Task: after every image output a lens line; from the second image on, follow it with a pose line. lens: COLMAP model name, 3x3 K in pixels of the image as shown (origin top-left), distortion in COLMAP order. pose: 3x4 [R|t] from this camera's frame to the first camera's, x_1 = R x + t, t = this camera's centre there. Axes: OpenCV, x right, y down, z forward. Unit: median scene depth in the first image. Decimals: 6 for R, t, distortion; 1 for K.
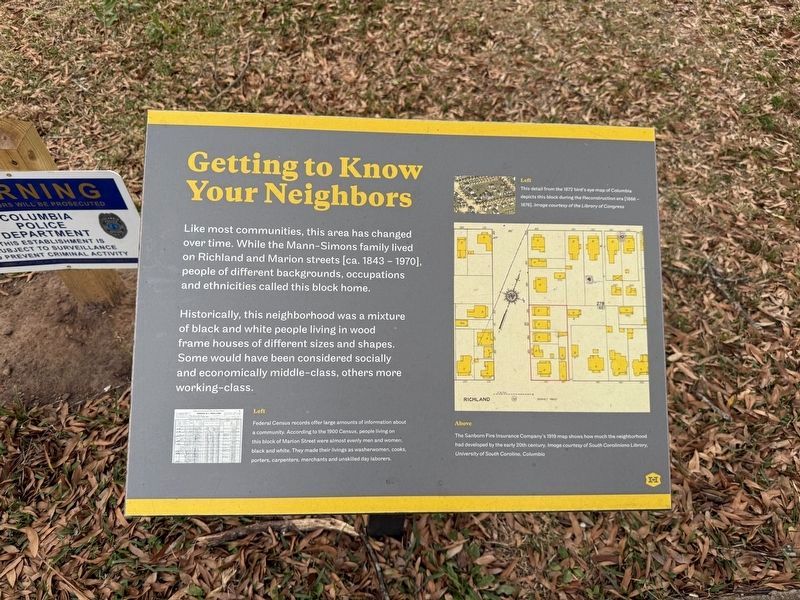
lens RADIAL K [[558.0, 0, 400.5], [0, 558.0, 294.4], [0, 0, 1]] dist [0.073307, -0.107434]
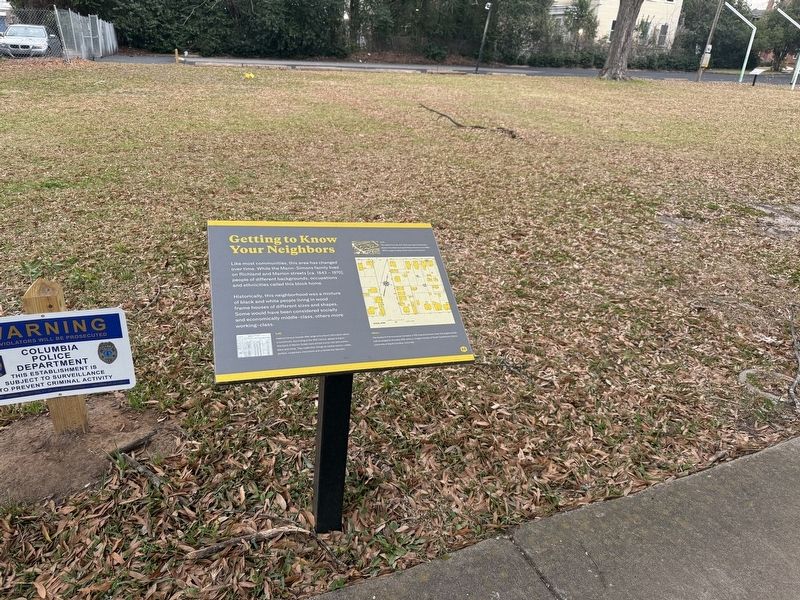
lens RADIAL K [[558.0, 0, 400.5], [0, 558.0, 294.4], [0, 0, 1]] dist [0.073307, -0.107434]
pose [[0.956546, -0.078288, 0.280874, -0.201541], [0.199821, 0.877522, -0.435920, 0.553652], [-0.212345, 0.473103, 0.855034, -0.477516]]
